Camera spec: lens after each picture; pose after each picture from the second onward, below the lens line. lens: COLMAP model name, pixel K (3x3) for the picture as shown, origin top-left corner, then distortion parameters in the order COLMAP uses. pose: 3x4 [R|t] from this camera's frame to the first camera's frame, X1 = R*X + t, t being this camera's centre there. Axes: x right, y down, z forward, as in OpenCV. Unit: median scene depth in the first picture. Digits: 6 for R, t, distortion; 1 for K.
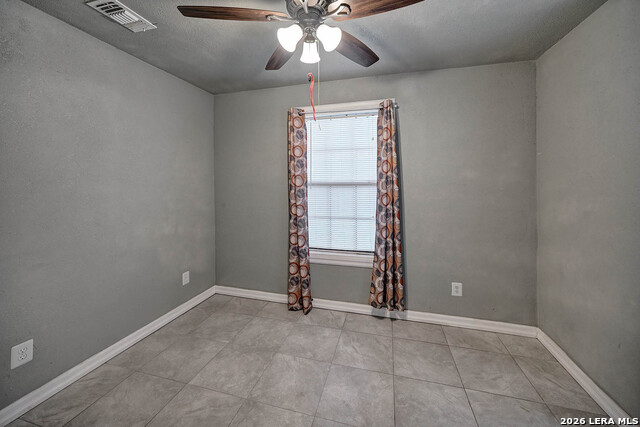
lens RADIAL K [[254.3, 0, 319.8], [0, 254.3, 184.8], [0, 0, 1]] dist [-0.000509, 0.000441]
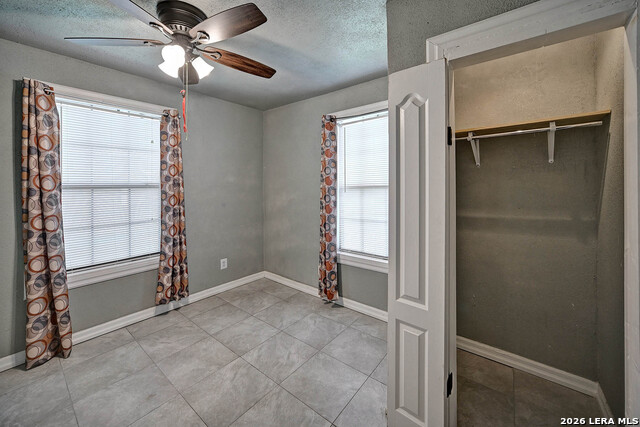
lens RADIAL K [[254.3, 0, 319.8], [0, 254.3, 184.8], [0, 0, 1]] dist [-0.000509, 0.000441]
pose [[0.398804, -0.002703, 0.917032, -0.478696], [0.013296, 0.999908, -0.002835, 0.002519], [-0.916940, 0.013324, 0.398803, -0.012889]]
